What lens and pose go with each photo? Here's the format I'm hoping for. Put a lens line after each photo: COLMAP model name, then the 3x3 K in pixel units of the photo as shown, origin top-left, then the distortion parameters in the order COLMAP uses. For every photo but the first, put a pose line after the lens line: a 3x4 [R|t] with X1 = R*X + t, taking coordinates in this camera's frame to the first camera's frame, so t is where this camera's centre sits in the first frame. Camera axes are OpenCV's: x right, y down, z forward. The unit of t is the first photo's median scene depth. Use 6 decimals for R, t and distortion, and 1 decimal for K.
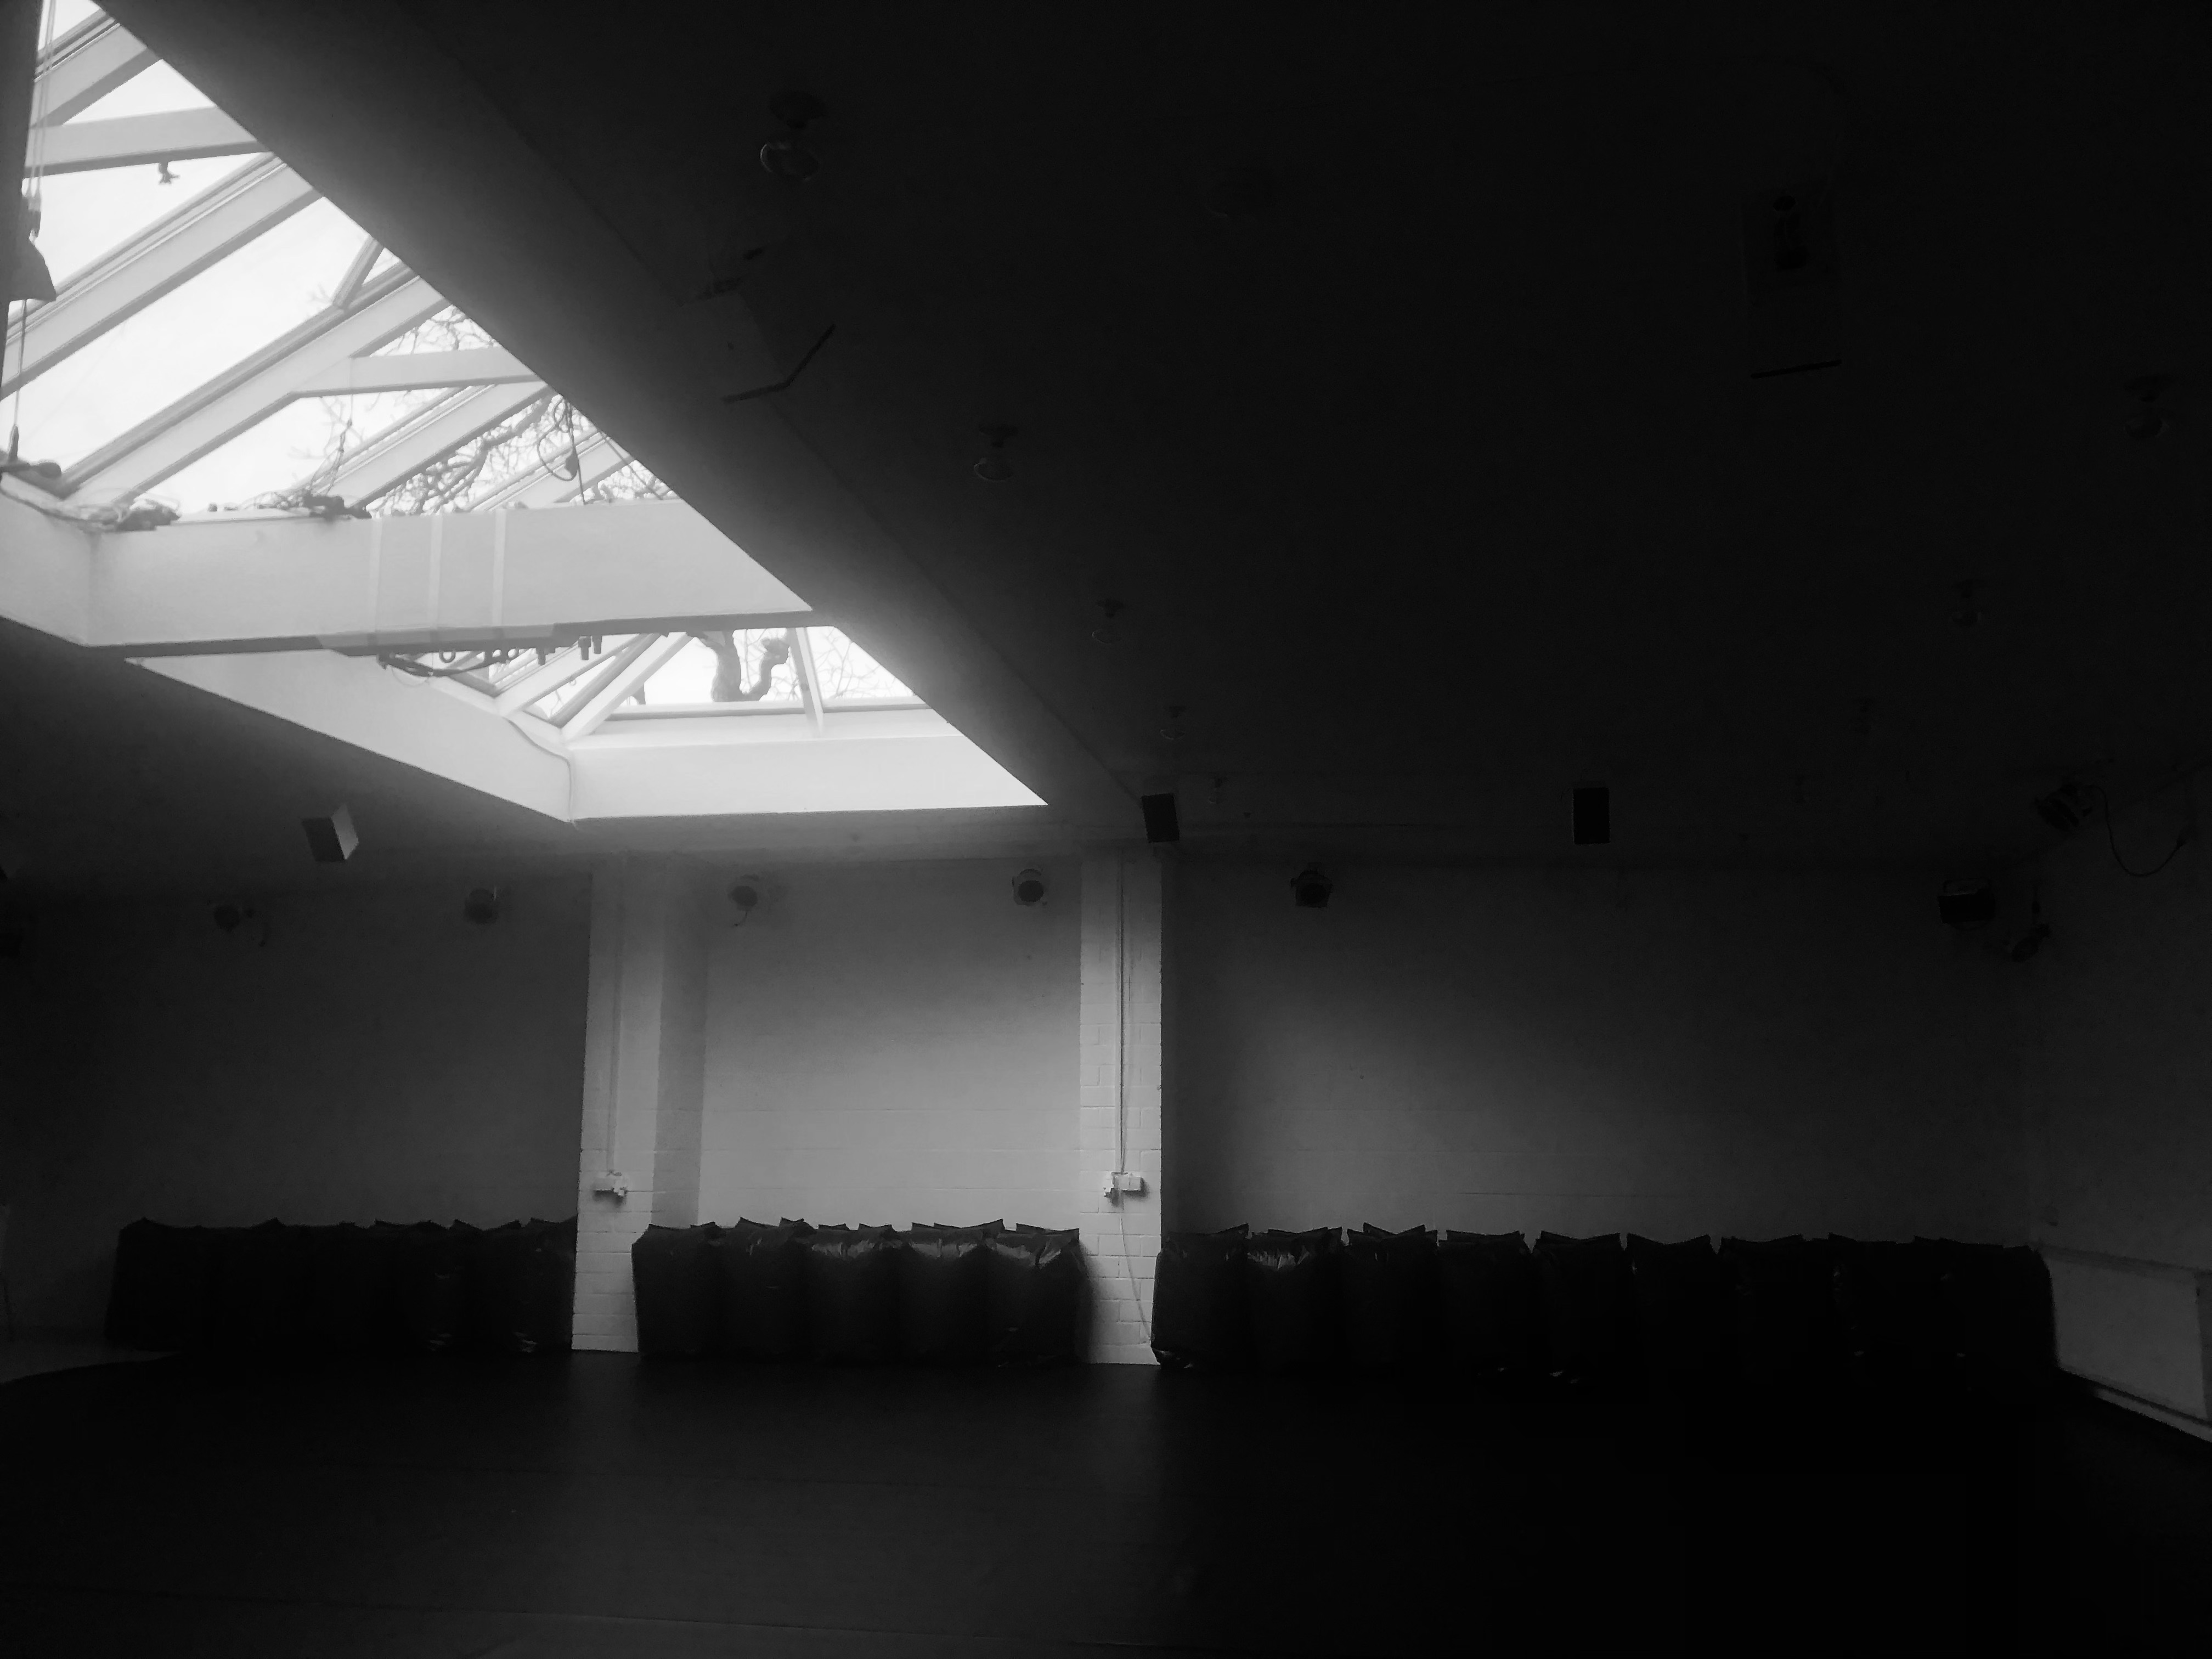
lens RADIAL K [[1828.3, 0, 1106.0], [0, 1828.3, 829.5], [0, 0, 1]] dist [-0.001427, -0.000214]
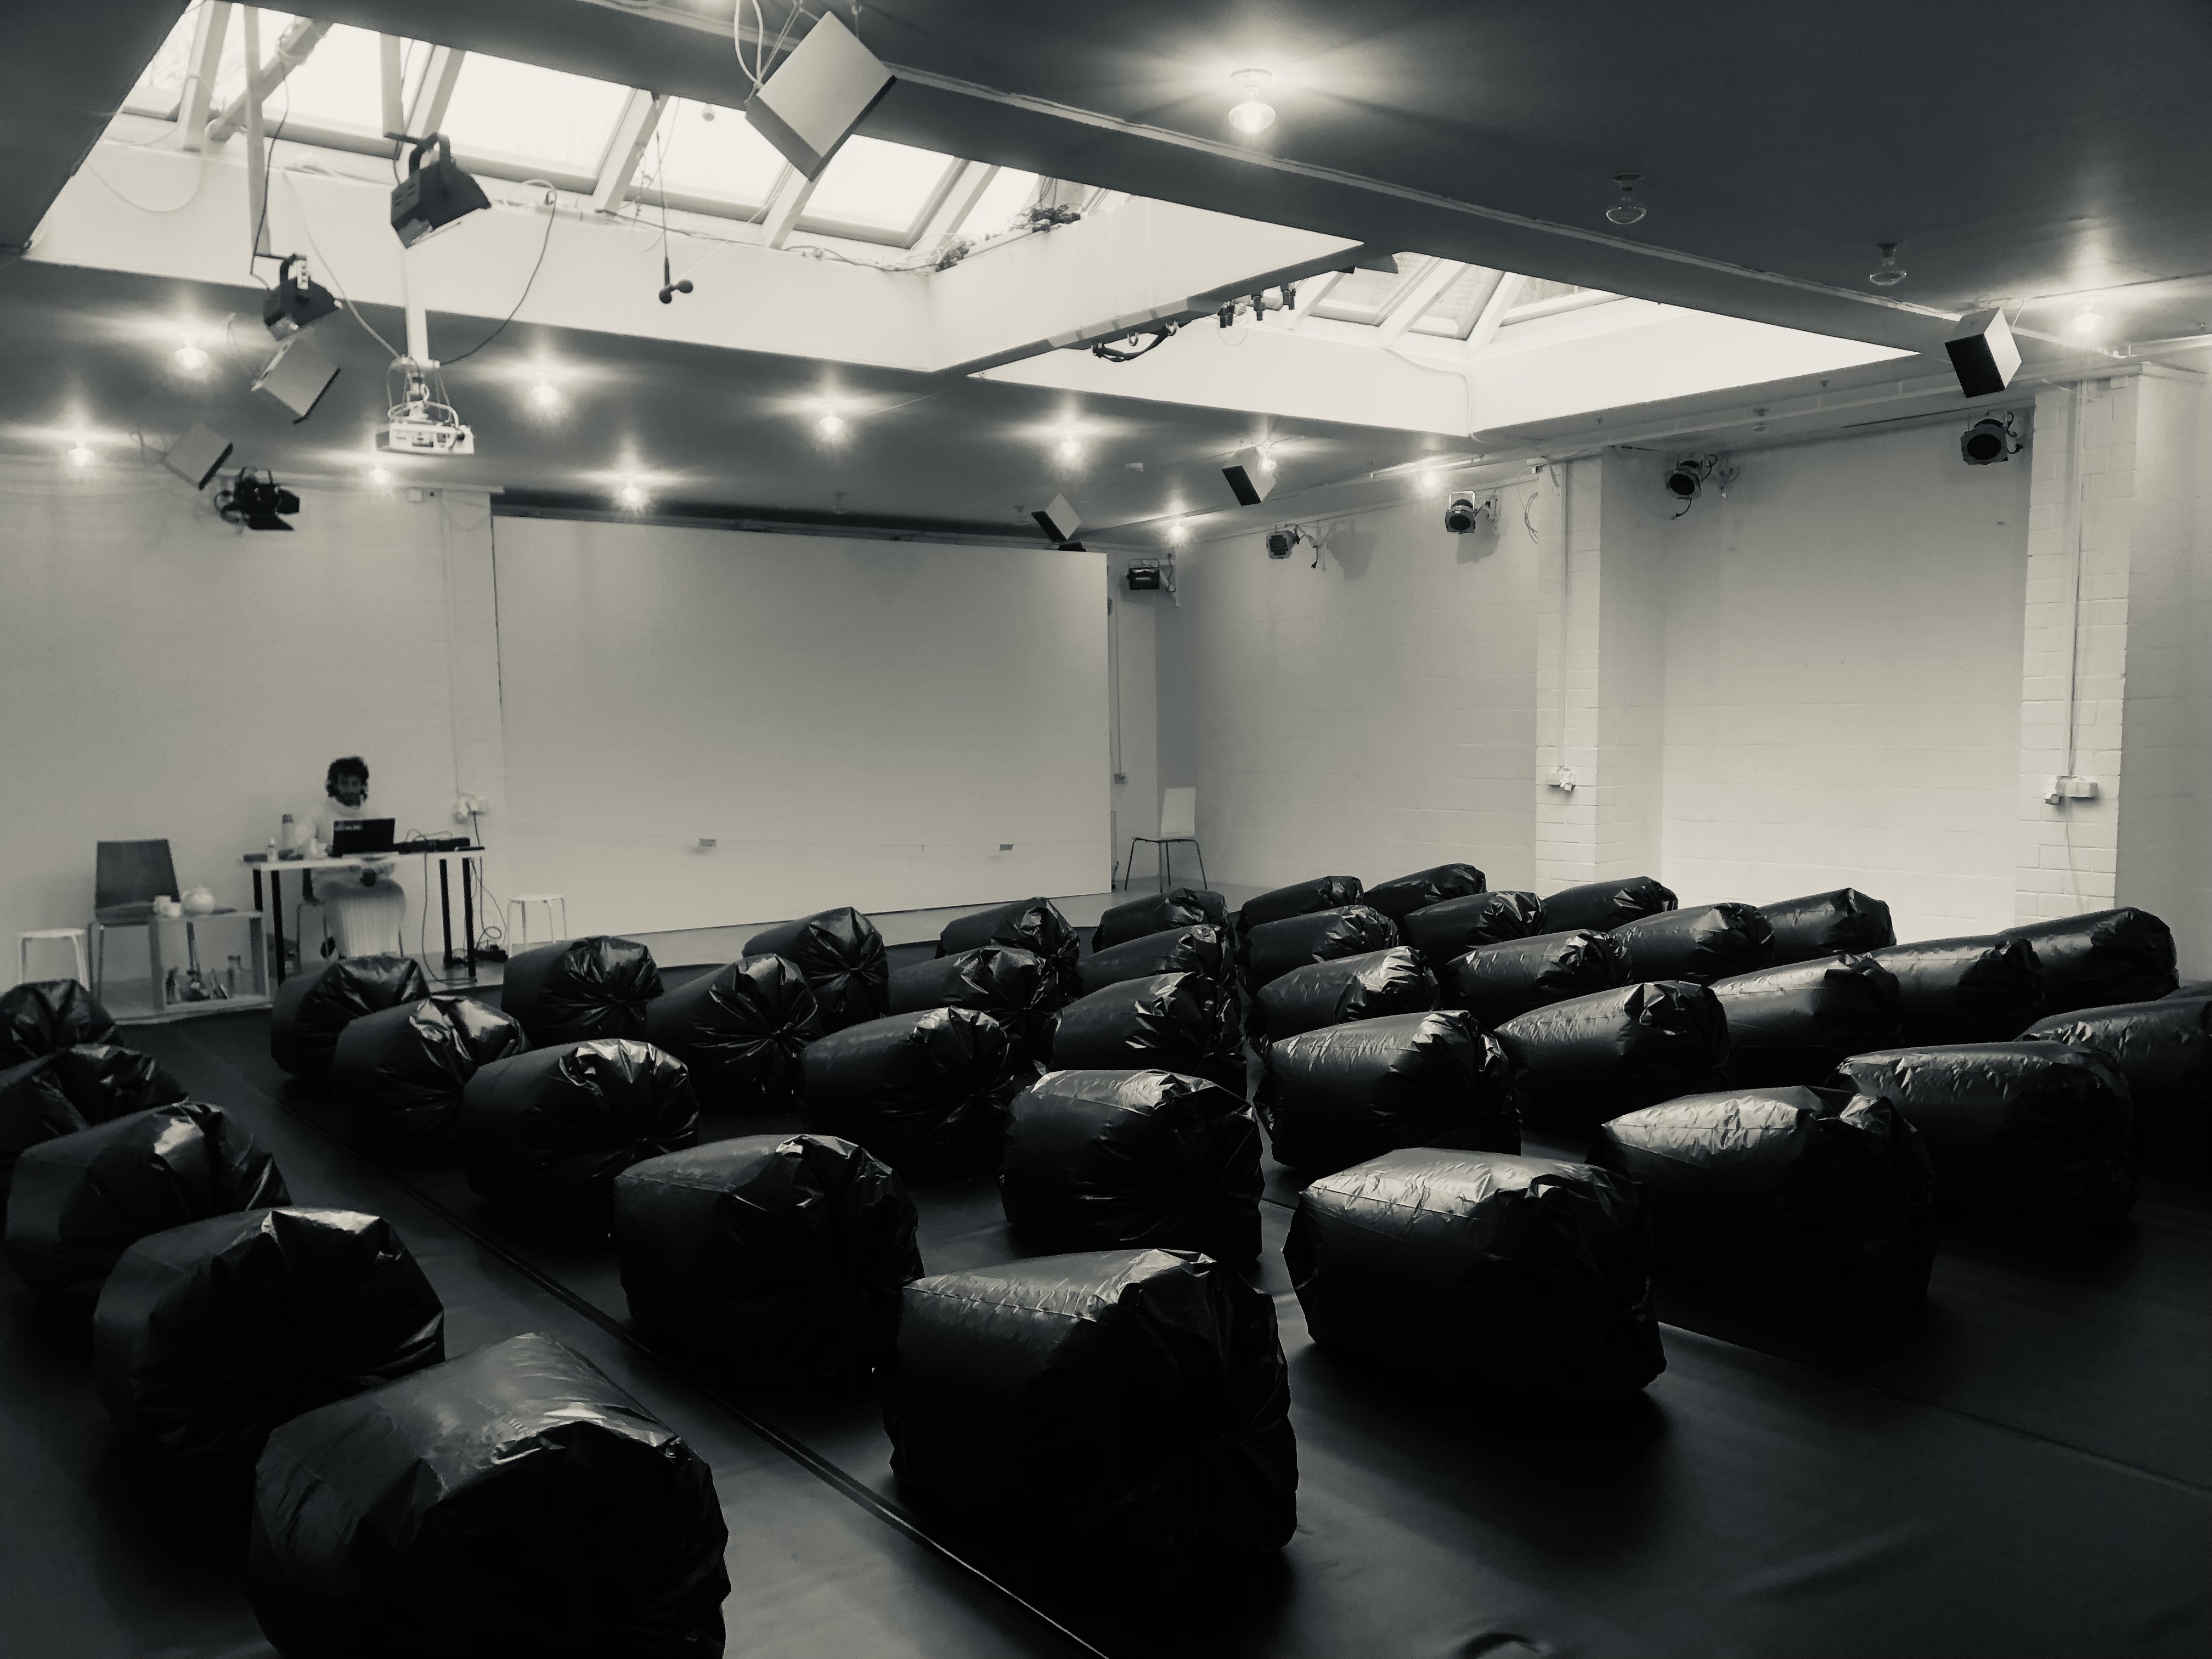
lens RADIAL K [[1828.3, 0, 1106.0], [0, 1828.3, 829.5], [0, 0, 1]] dist [-0.001427, -0.000214]
pose [[0.731799, 0.030656, -0.680831, 0.263693], [0.136731, 0.972072, 0.190737, -0.013114], [0.667664, -0.232671, 0.707170, 0.087865]]
